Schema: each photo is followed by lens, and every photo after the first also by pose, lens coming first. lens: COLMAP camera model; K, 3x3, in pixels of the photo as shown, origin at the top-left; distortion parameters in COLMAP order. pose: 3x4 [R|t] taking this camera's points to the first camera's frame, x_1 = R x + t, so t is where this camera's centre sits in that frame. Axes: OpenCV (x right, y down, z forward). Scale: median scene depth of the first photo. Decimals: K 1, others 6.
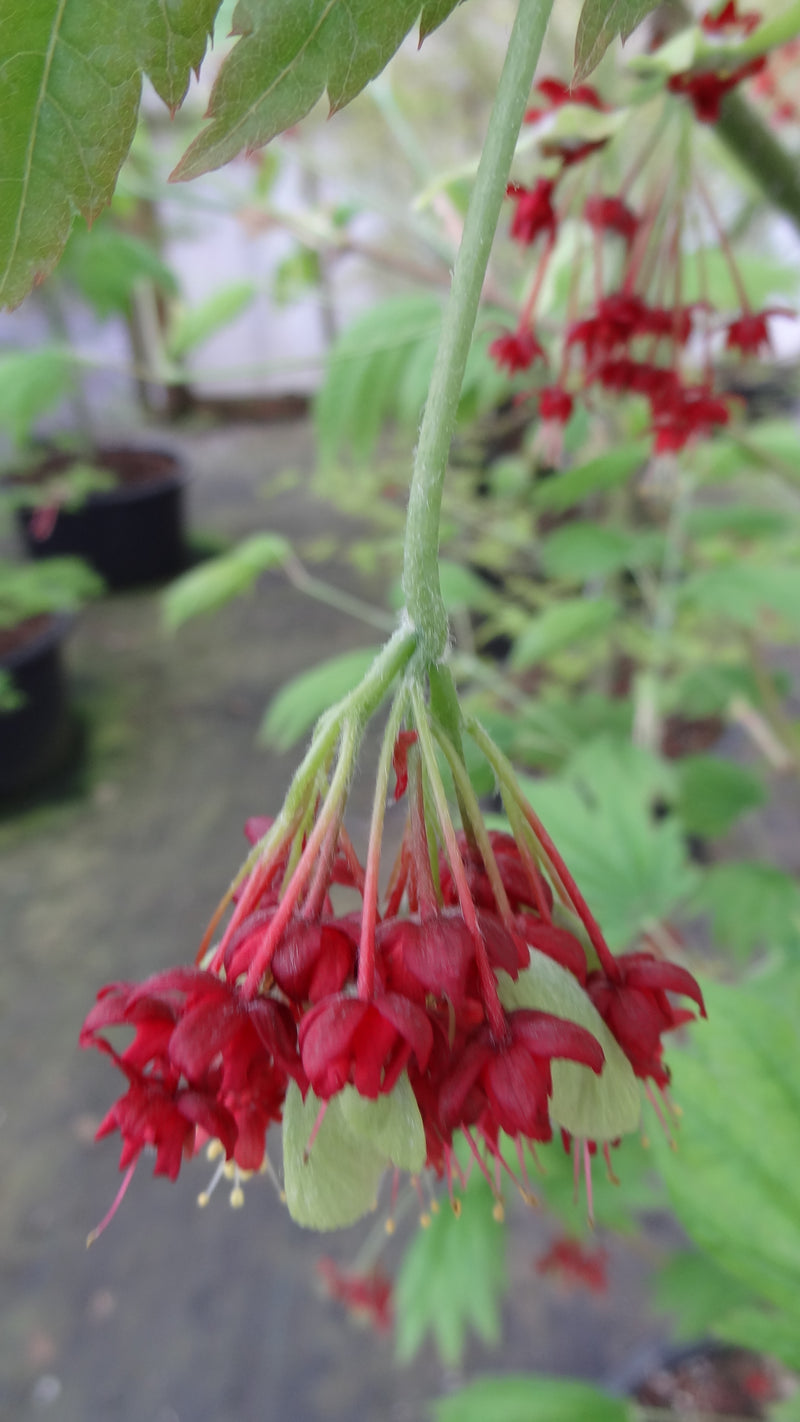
lens RADIAL K [[1189.7, 0, 400.0], [0, 1189.7, 711.0], [0, 0, 1]] dist [-0.154856, -0.000289]
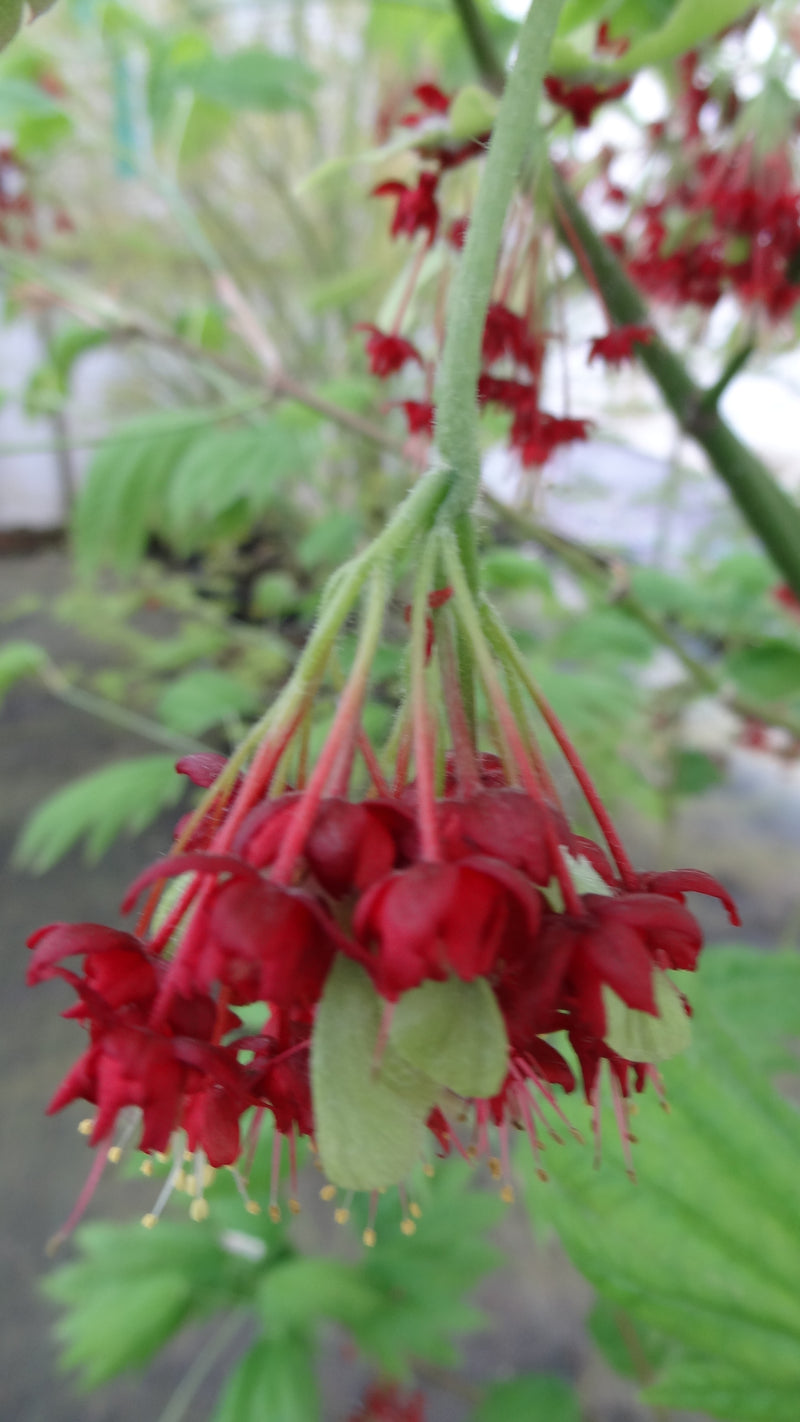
lens RADIAL K [[1189.7, 0, 400.0], [0, 1189.7, 711.0], [0, 0, 1]] dist [-0.154856, -0.000289]
pose [[0.972025, -0.003268, 0.234857, -0.142100], [0.034791, 0.990877, -0.130203, 0.137486], [-0.232289, 0.134731, 0.963270, 0.108906]]
